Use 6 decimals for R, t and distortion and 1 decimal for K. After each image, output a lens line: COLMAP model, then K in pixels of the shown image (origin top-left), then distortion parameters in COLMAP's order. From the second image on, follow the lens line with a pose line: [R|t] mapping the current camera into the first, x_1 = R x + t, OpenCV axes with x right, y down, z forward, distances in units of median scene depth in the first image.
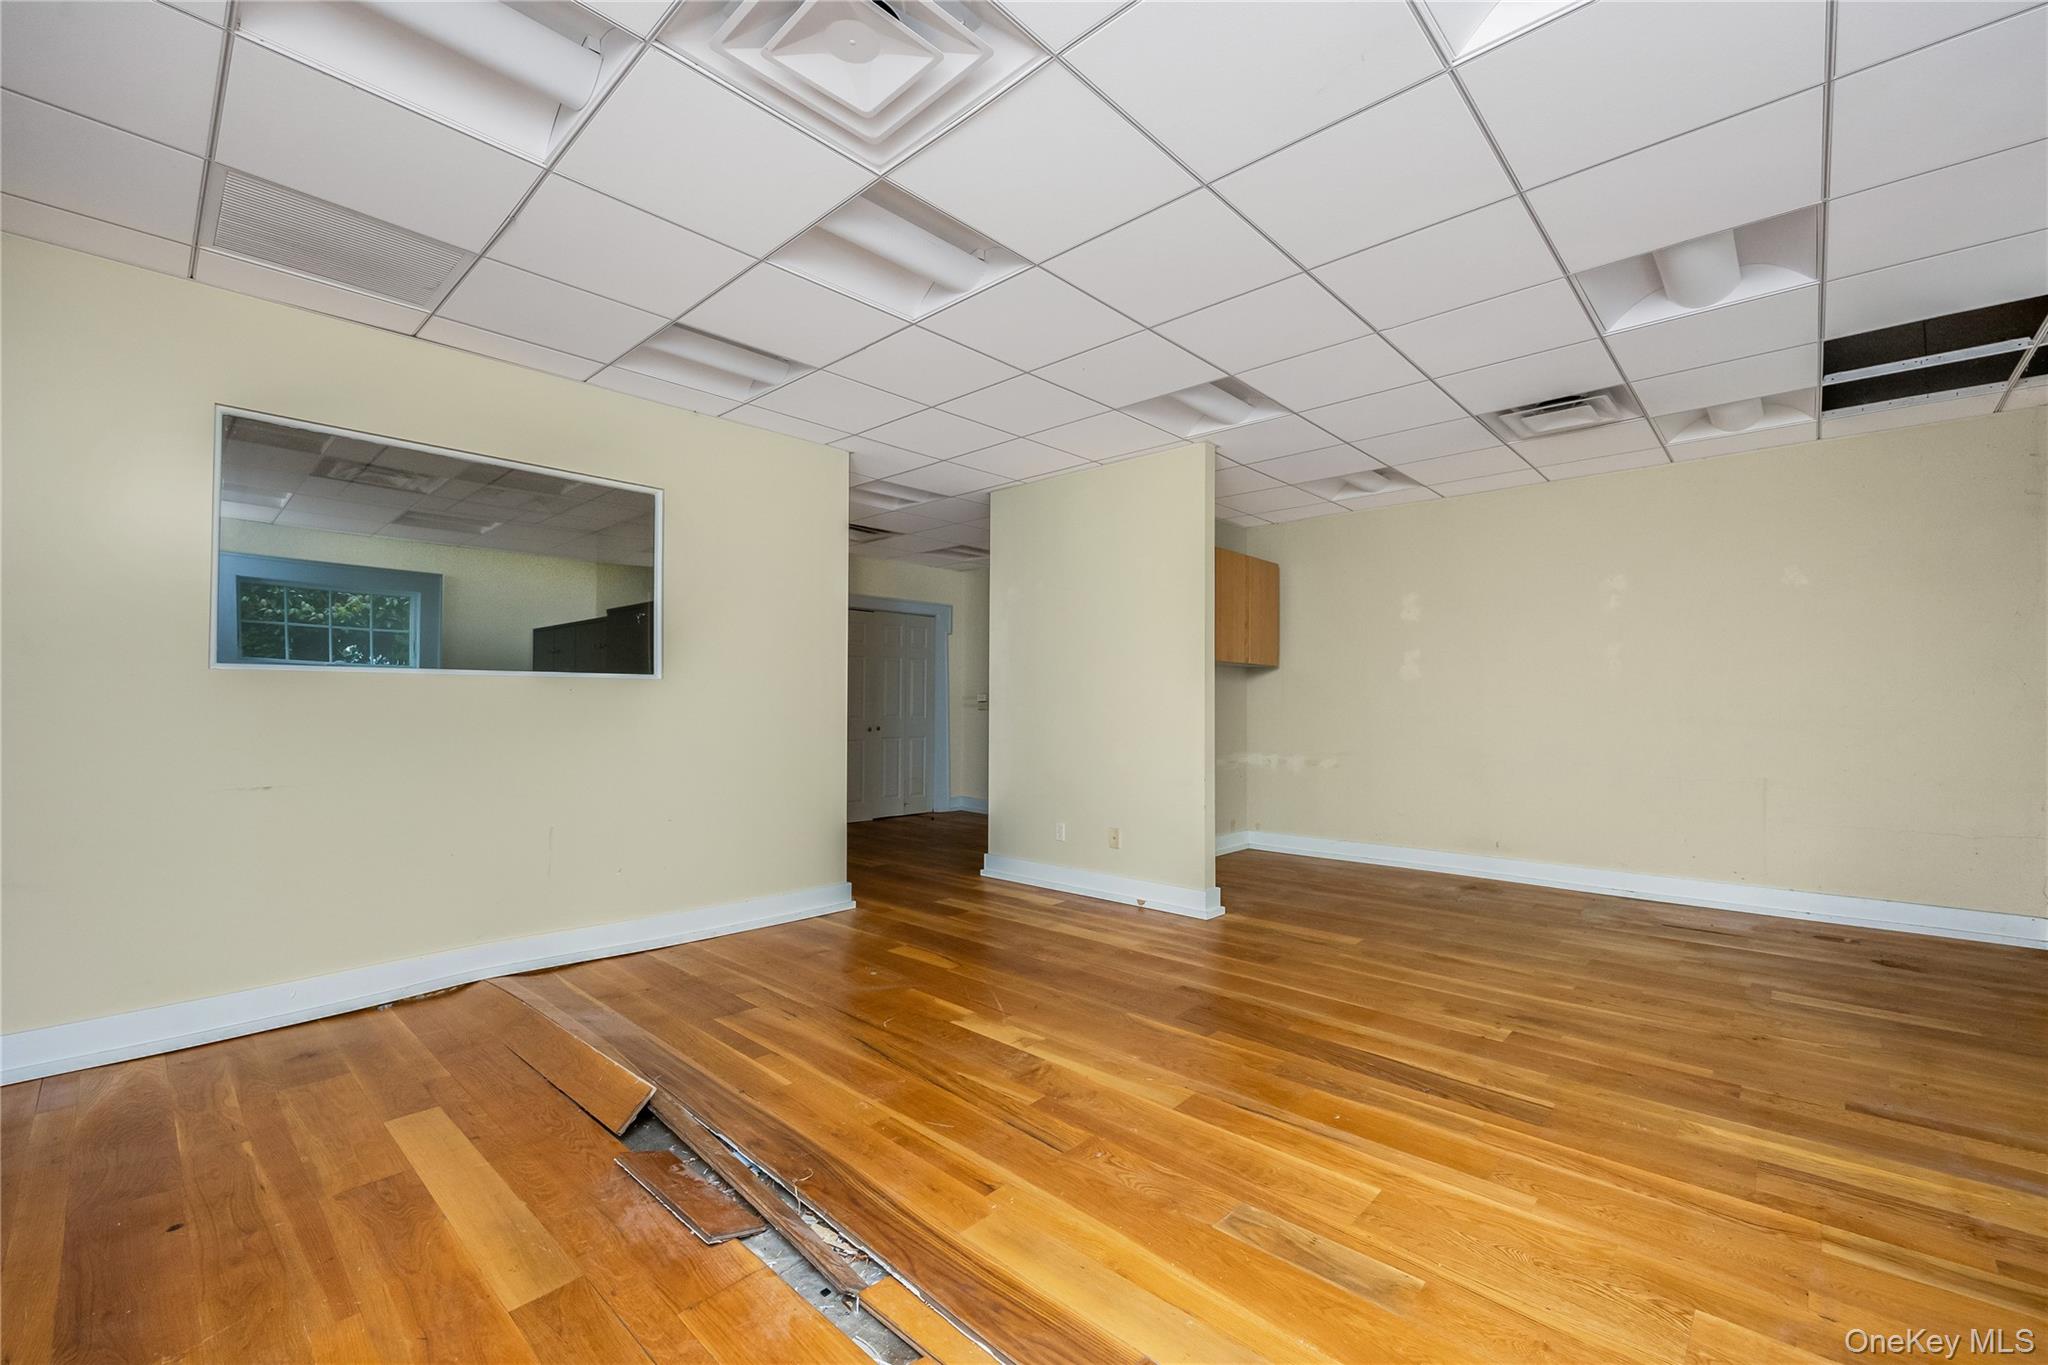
lens RADIAL K [[840.2, 0, 1028.9], [0, 840.2, 698.8], [0, 0, 1]] dist [-0.009369, -0.001099]
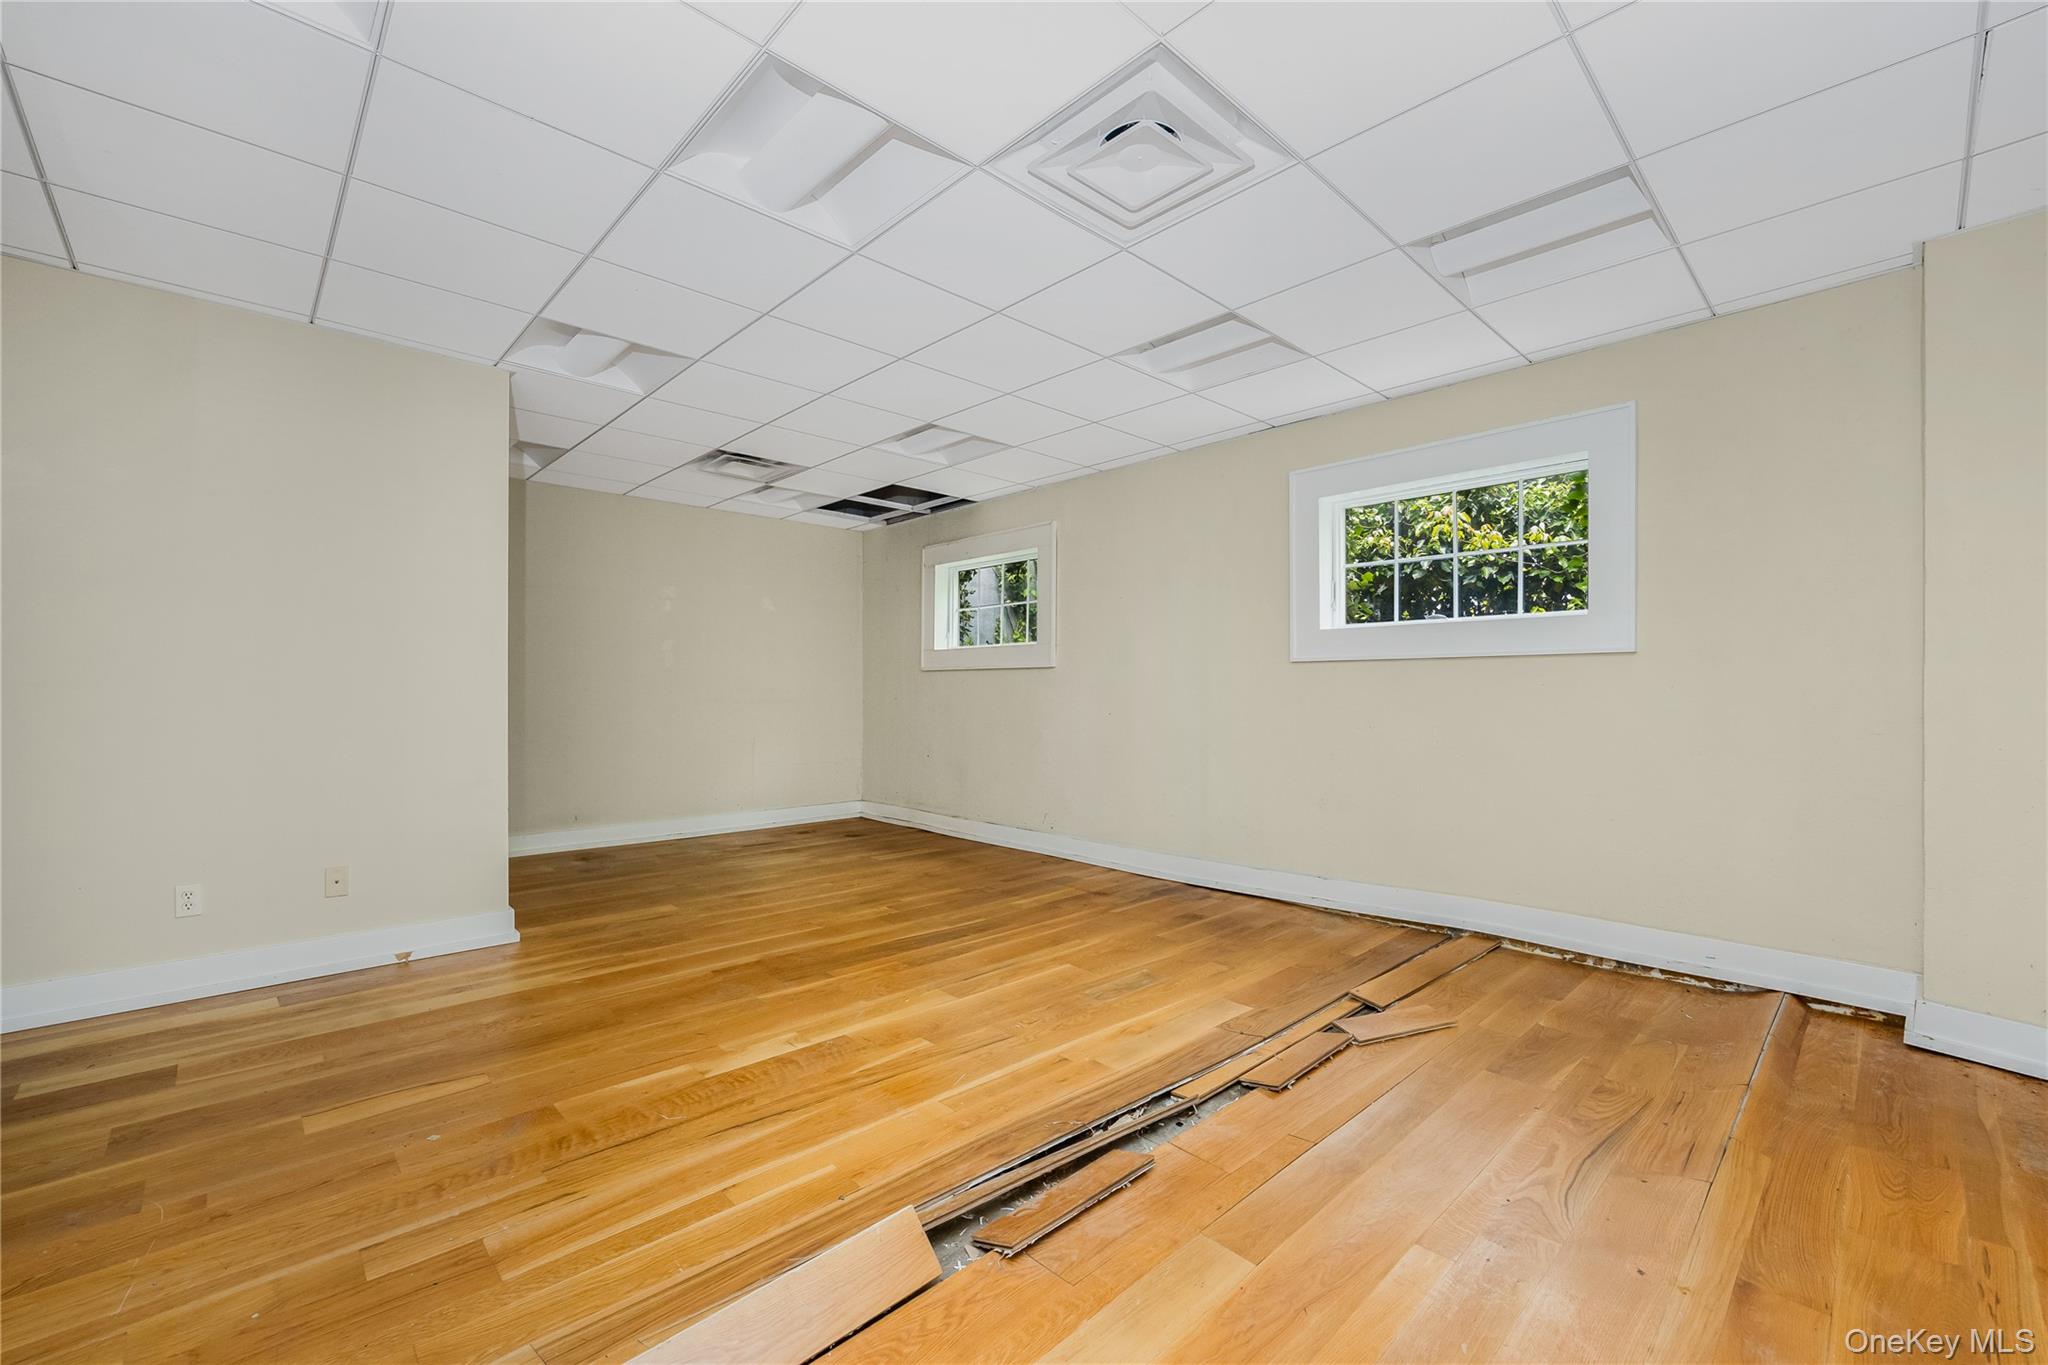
lens RADIAL K [[840.2, 0, 1028.7], [0, 840.2, 681.4], [0, 0, 1]] dist [-0.009369, -0.001099]
pose [[0.061611, 0.008780, 0.998062, -0.919753], [-0.009167, 0.999924, -0.008231, 0.003880], [-0.998058, -0.008643, 0.061687, 0.662356]]
